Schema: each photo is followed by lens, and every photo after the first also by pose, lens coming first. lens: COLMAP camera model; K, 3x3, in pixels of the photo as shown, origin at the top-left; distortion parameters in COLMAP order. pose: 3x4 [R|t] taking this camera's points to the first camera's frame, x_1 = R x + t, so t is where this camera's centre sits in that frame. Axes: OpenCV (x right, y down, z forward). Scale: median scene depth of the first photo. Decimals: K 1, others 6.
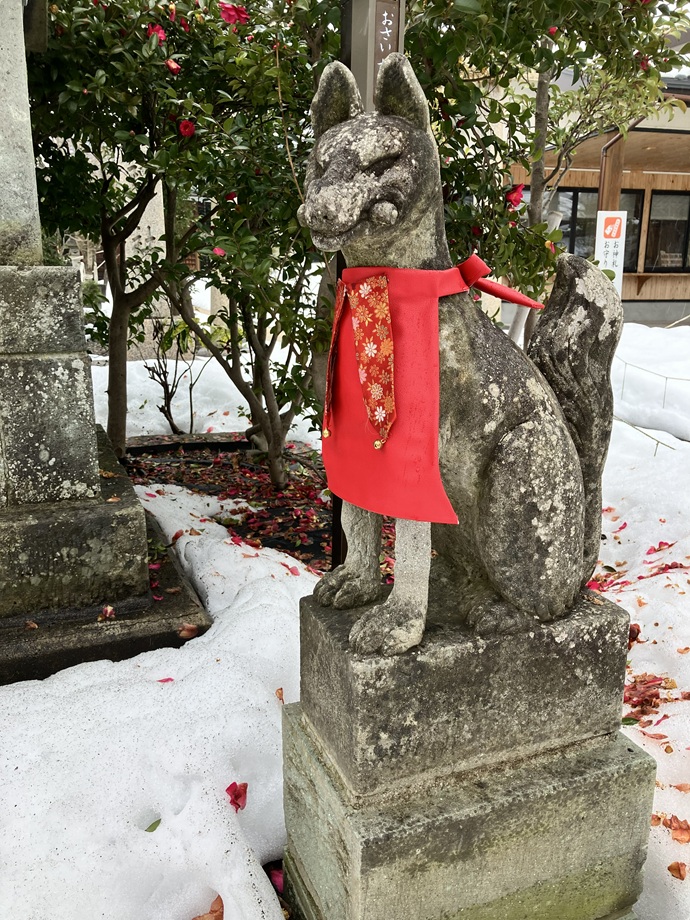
lens RADIAL K [[722.4, 0, 345.0], [0, 722.4, 460.0], [0, 0, 1]] dist [0.023099, 0.007143]
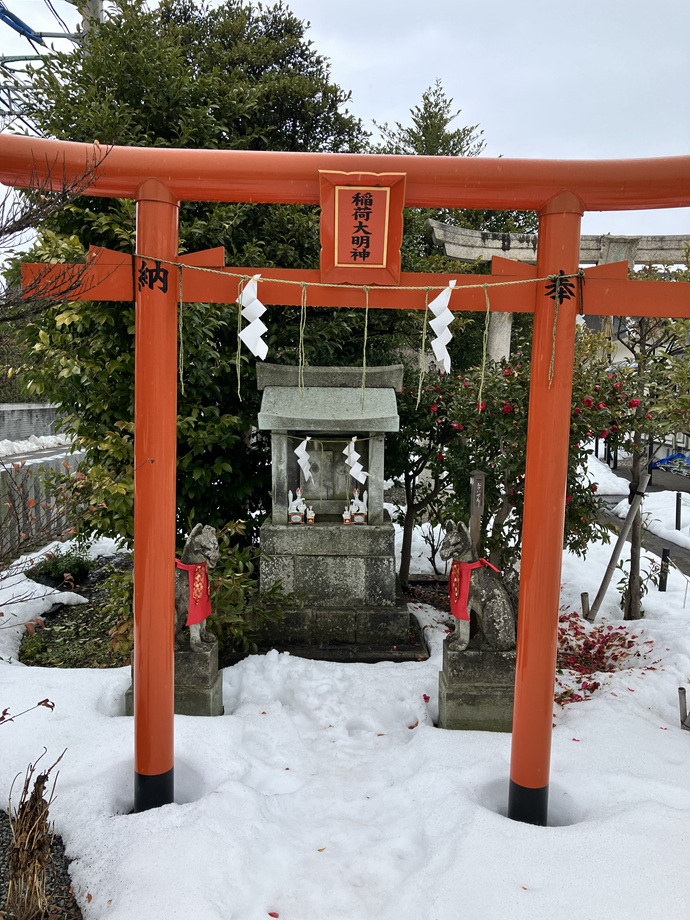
lens RADIAL K [[722.4, 0, 345.0], [0, 722.4, 460.0], [0, 0, 1]] dist [0.023099, 0.007143]
pose [[0.920754, 0.027570, -0.389169, 0.584586], [-0.090272, 0.985486, -0.143762, -0.091881], [0.379558, 0.167501, 0.909879, -1.796524]]
